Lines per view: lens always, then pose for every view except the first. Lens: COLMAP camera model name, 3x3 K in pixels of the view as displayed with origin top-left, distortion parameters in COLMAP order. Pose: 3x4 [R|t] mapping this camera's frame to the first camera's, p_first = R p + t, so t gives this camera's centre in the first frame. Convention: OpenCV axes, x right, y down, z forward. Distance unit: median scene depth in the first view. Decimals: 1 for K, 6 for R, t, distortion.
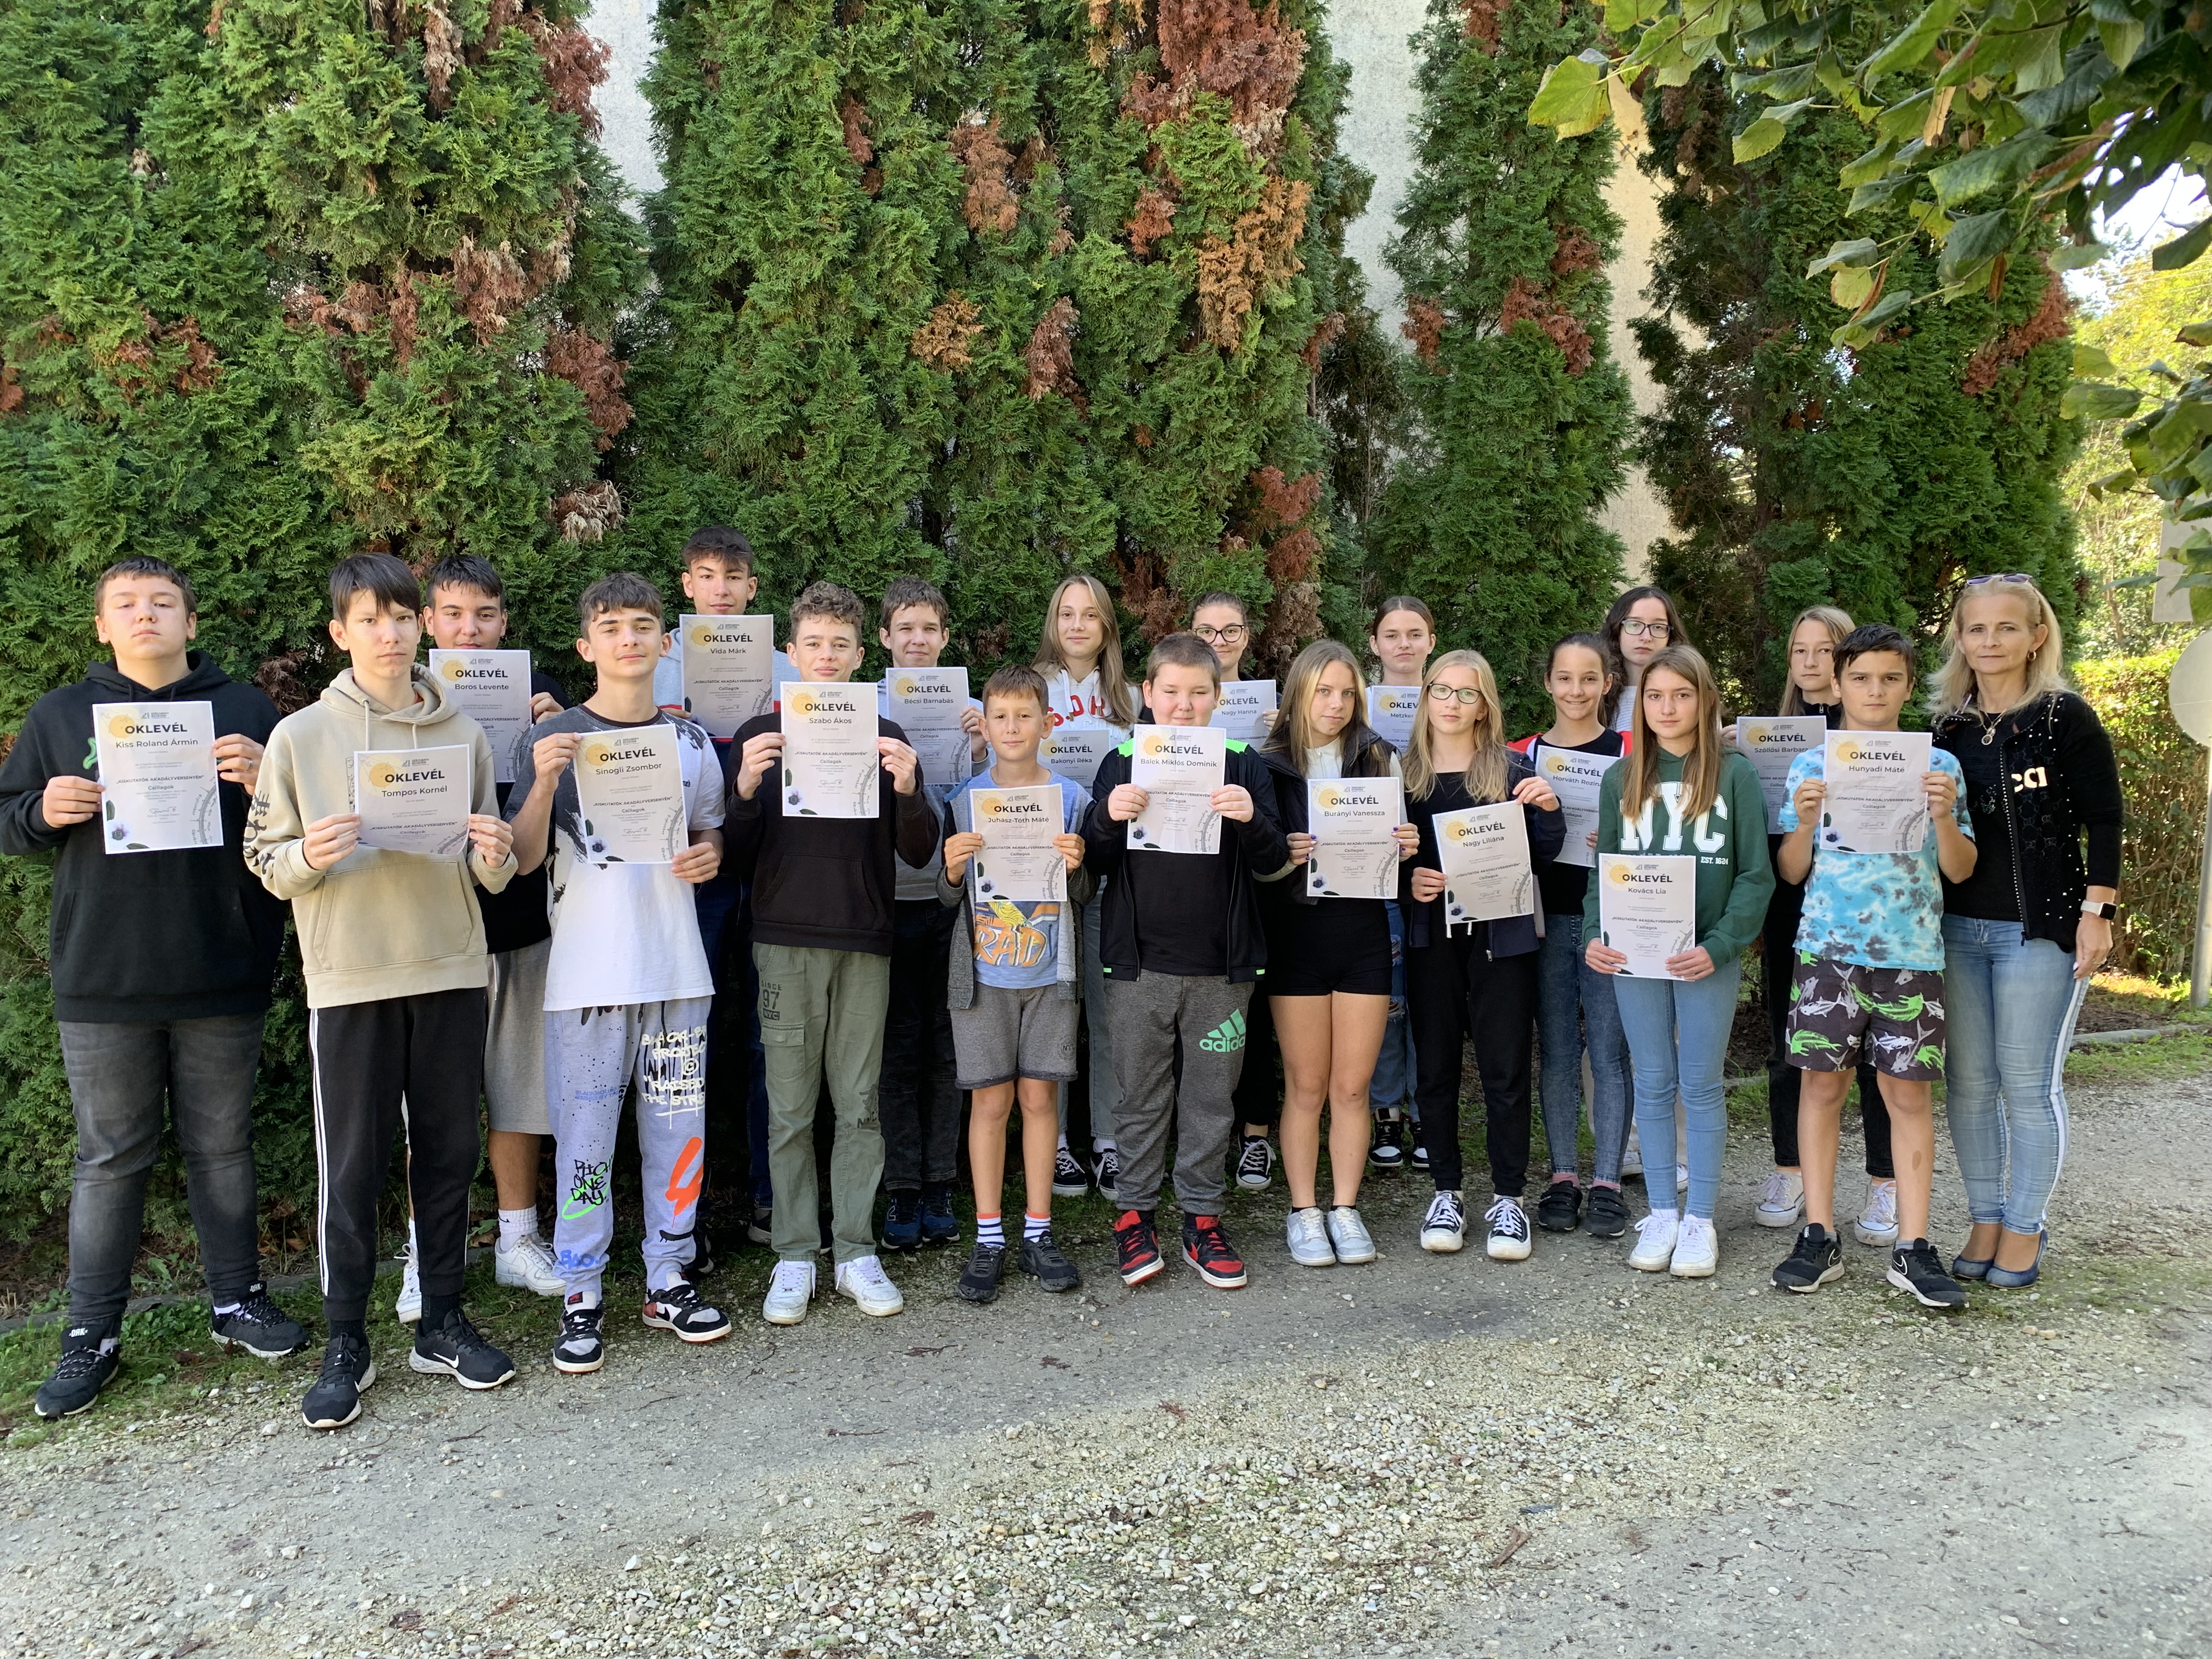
lens RADIAL K [[1697.3, 0, 1107.1], [0, 1697.3, 850.5], [0, 0, 1]] dist [0.029511, -0.030488]
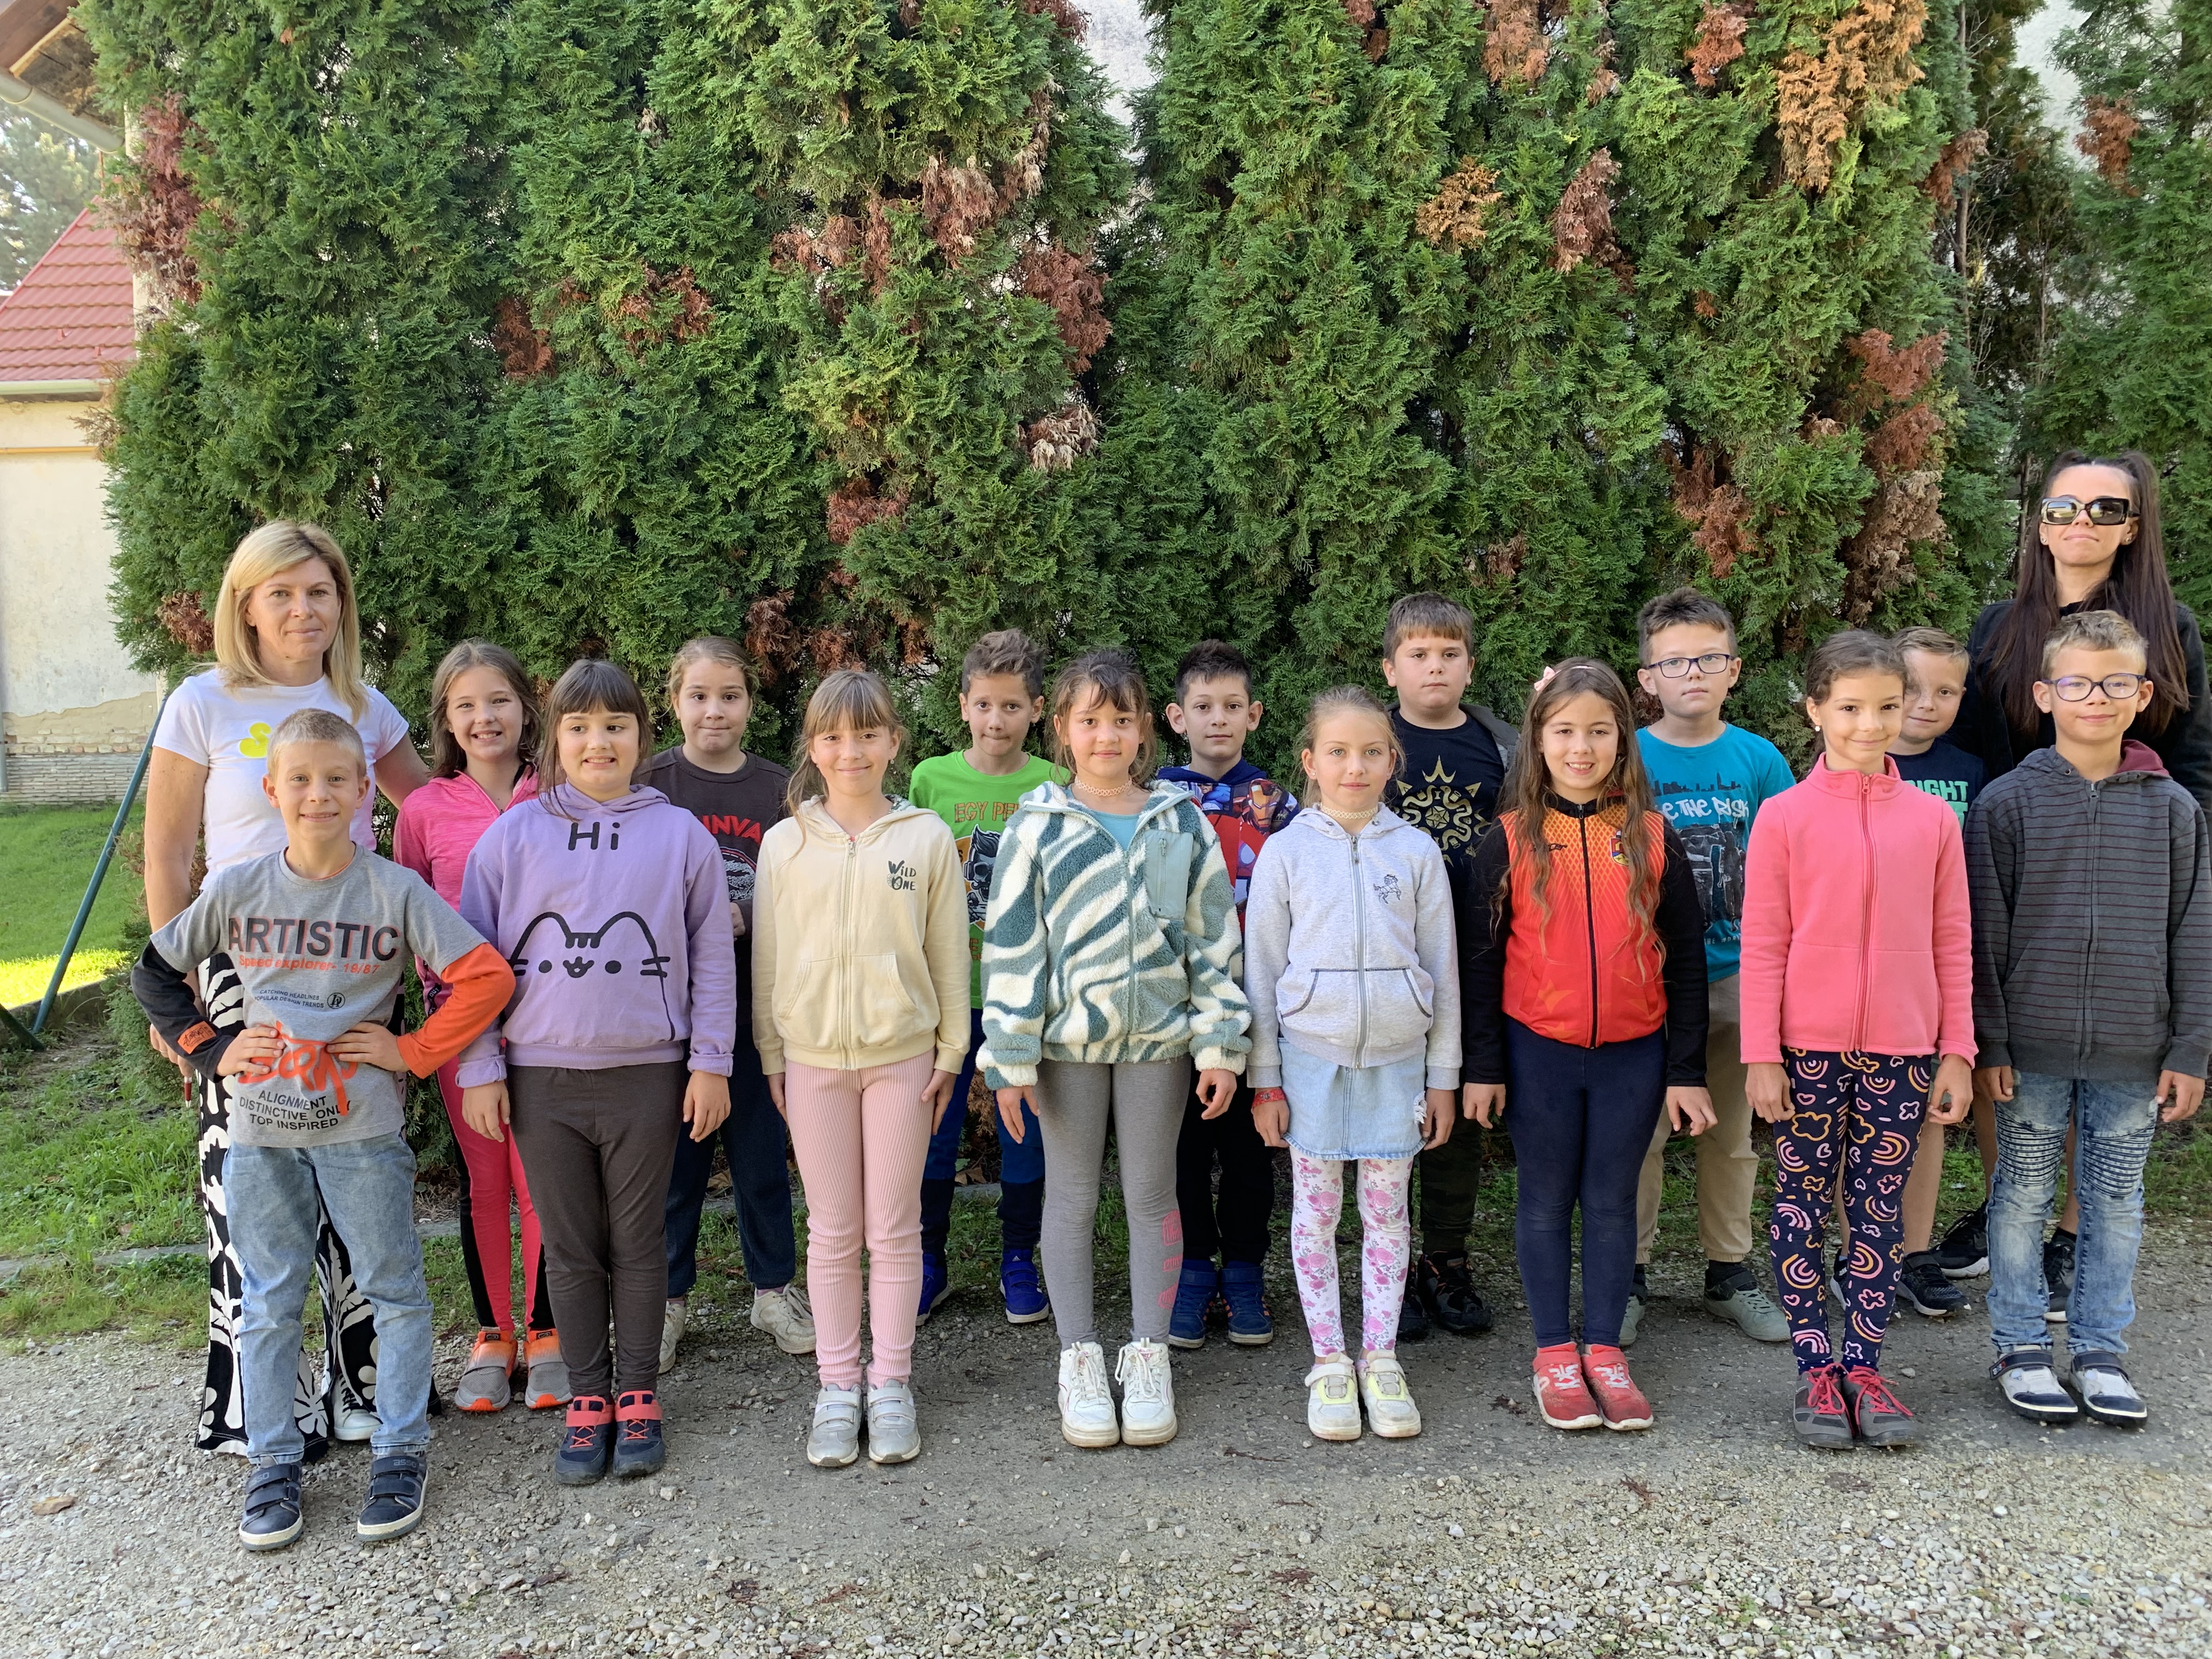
lens RADIAL K [[1697.3, 0, 1108.2], [0, 1697.3, 823.6], [0, 0, 1]] dist [0.029511, -0.030488]
pose [[0.926247, 0.024343, -0.376130, 0.089841], [-0.015746, 0.999540, 0.025913, -0.006998], [0.376587, -0.018079, 0.926205, 0.132038]]
